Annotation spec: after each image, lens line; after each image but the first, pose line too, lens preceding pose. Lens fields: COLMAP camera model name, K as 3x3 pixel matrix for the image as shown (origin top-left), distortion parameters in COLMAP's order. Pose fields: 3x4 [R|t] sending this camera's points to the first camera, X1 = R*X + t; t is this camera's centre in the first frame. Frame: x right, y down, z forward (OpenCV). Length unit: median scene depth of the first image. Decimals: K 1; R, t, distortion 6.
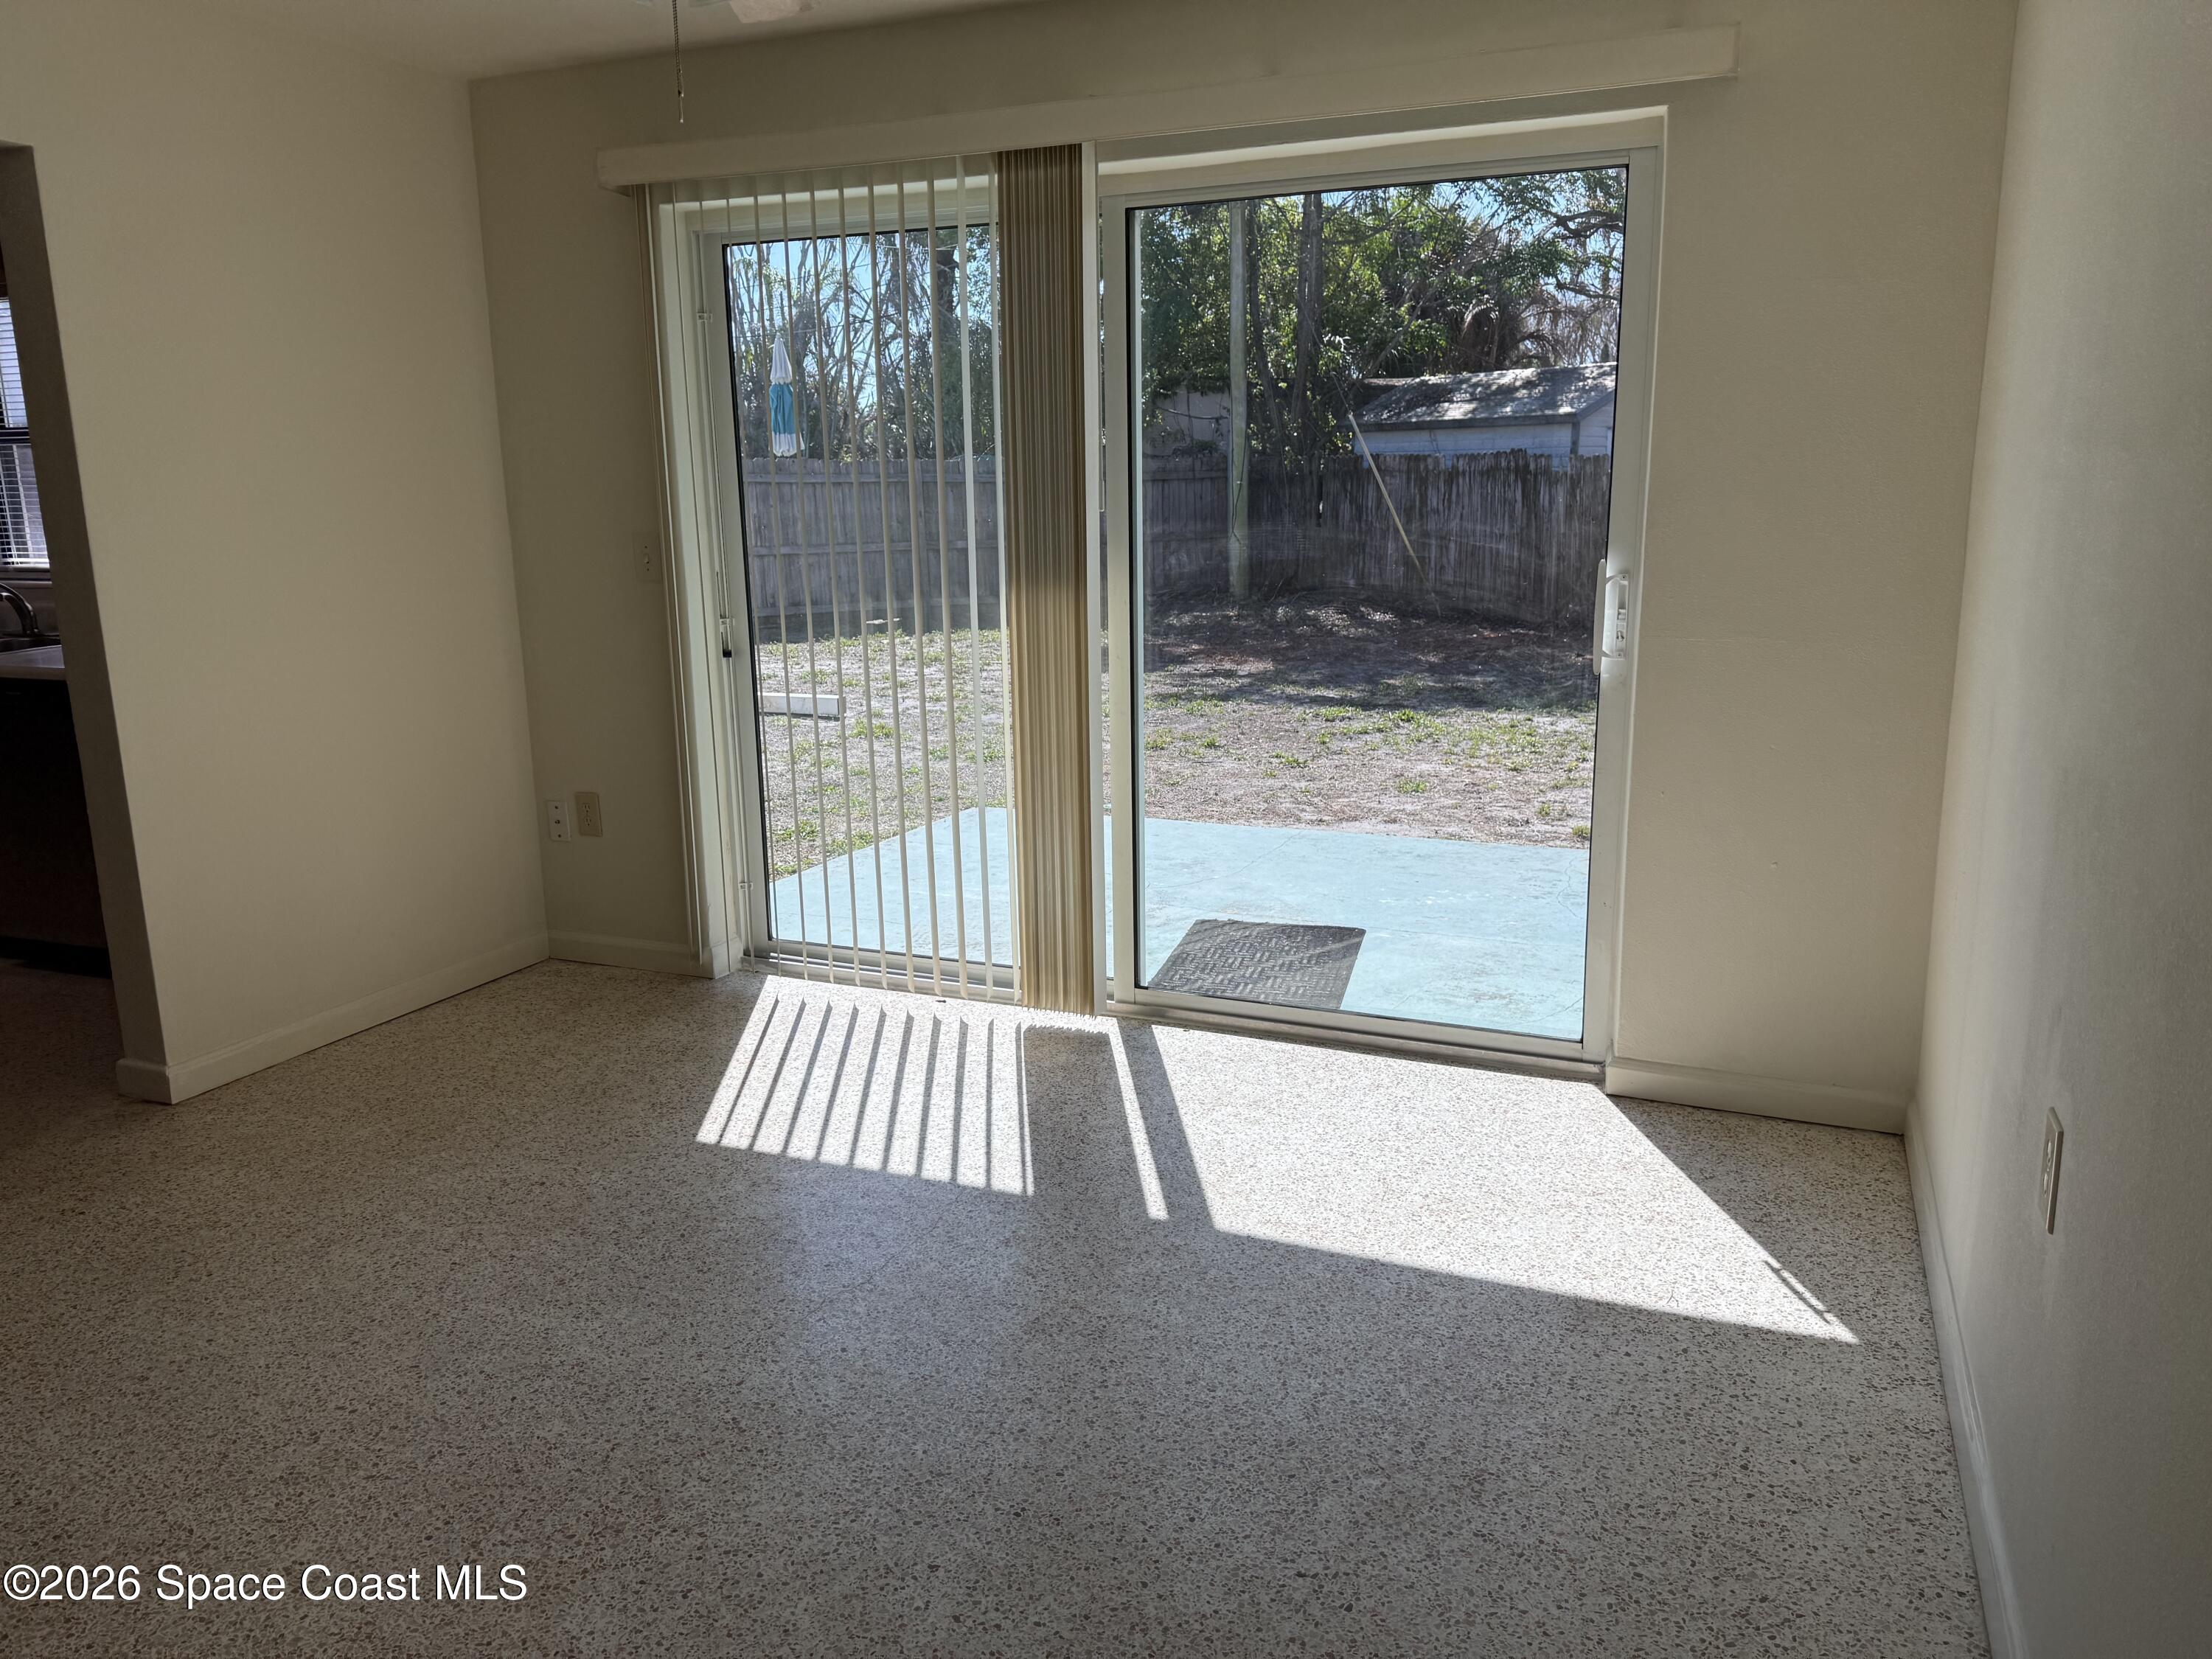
lens RADIAL K [[1573.6, 0, 1102.9], [0, 1573.6, 818.2], [0, 0, 1]] dist [0.026062, -0.018930]
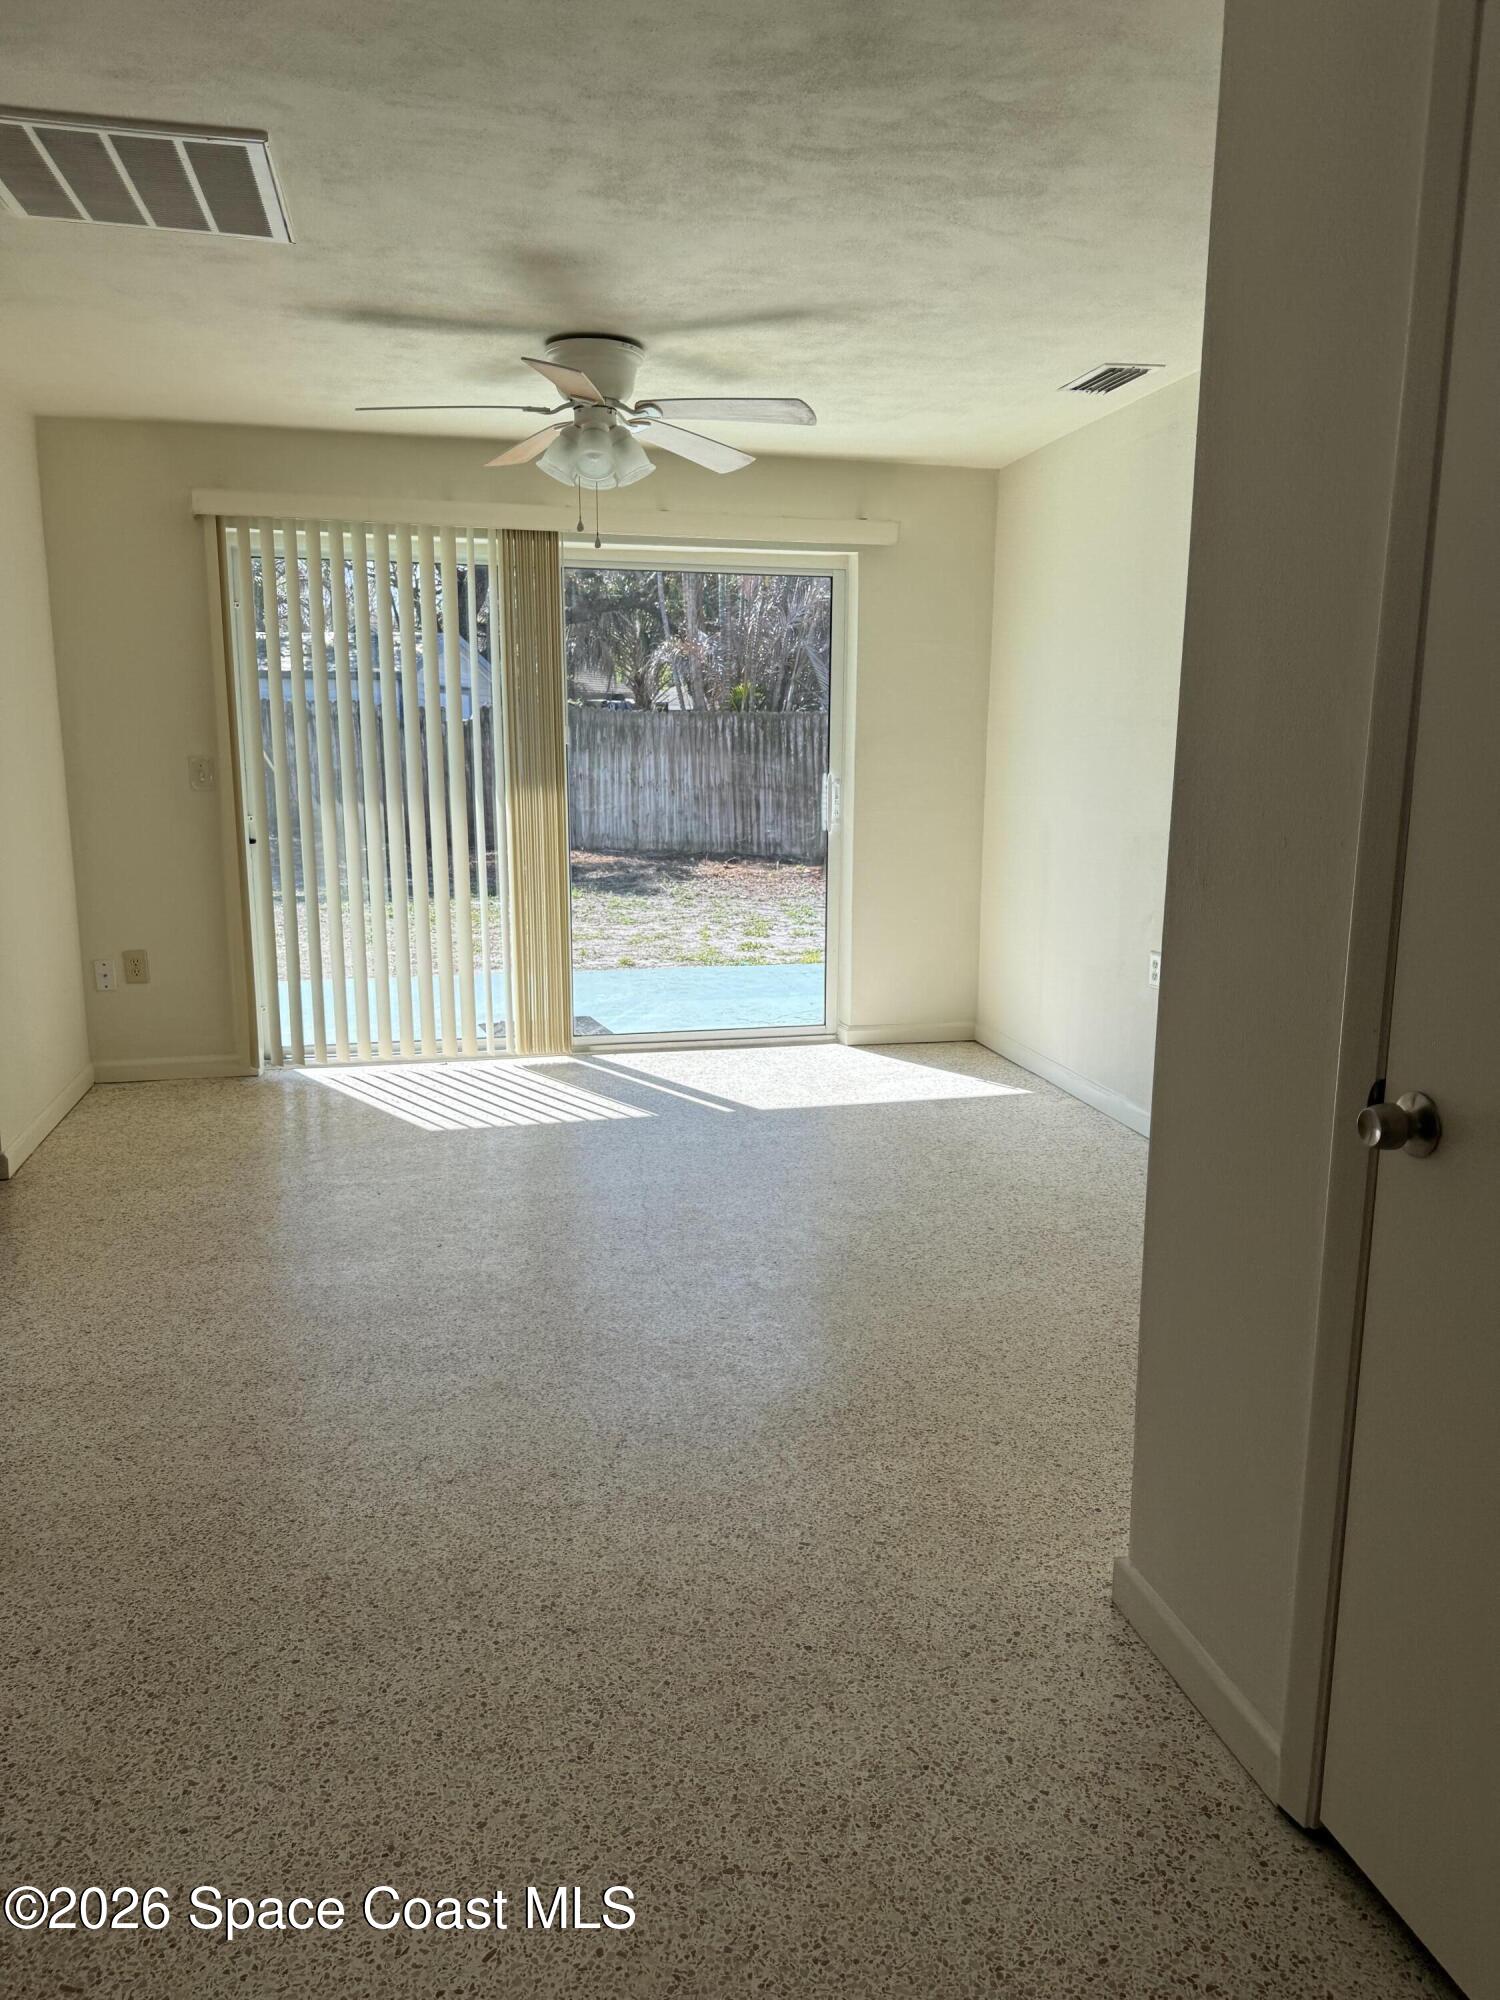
lens RADIAL K [[1400.9, 0, 753.8], [0, 1400.9, 994.2], [0, 0, 1]] dist [0.183786, -0.355942]
pose [[0.809541, -0.093584, 0.579556, -0.158301], [0.107371, 0.994163, 0.010554, 0.016582], [-0.577161, 0.053683, 0.814864, -0.072939]]
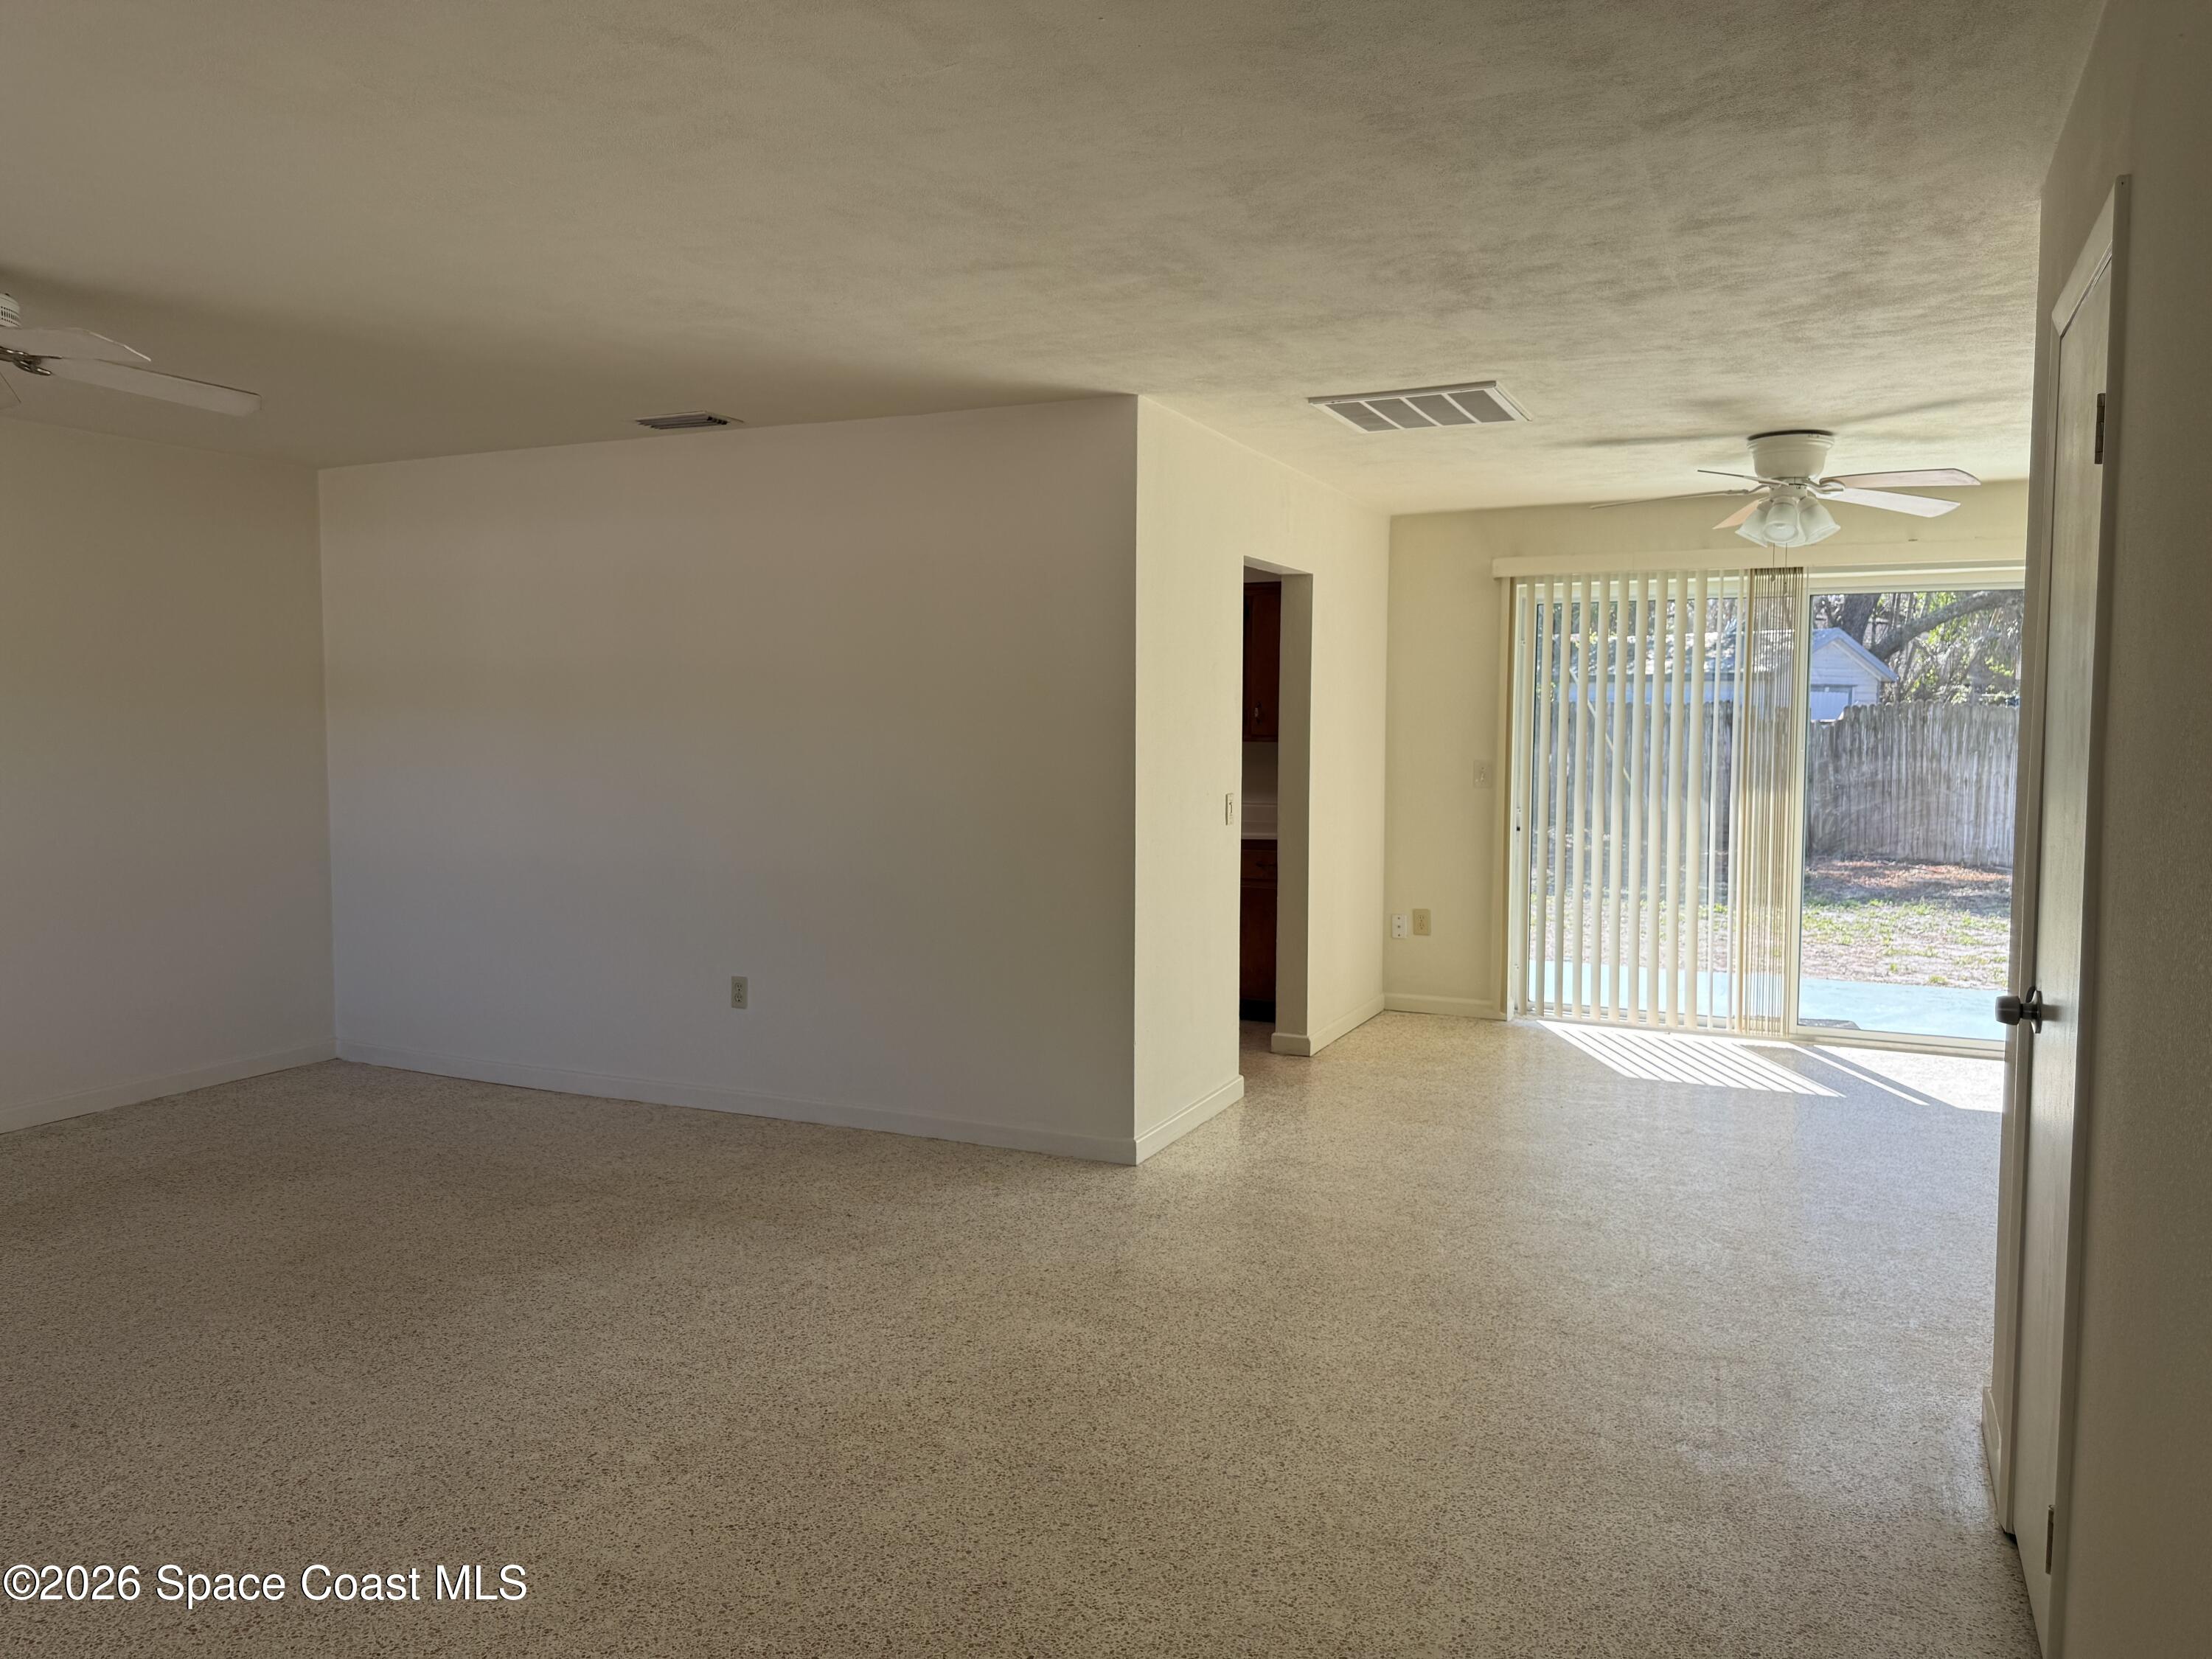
lens RADIAL K [[1594.9, 0, 1106.0], [0, 1594.9, 829.5], [0, 0, 1]] dist [-0.006254, 0.005019]
pose [[0.999199, 0.016368, -0.036521, -0.158324], [-0.021251, 0.990261, -0.137590, 0.037449], [0.033913, 0.138255, 0.989816, -0.191374]]
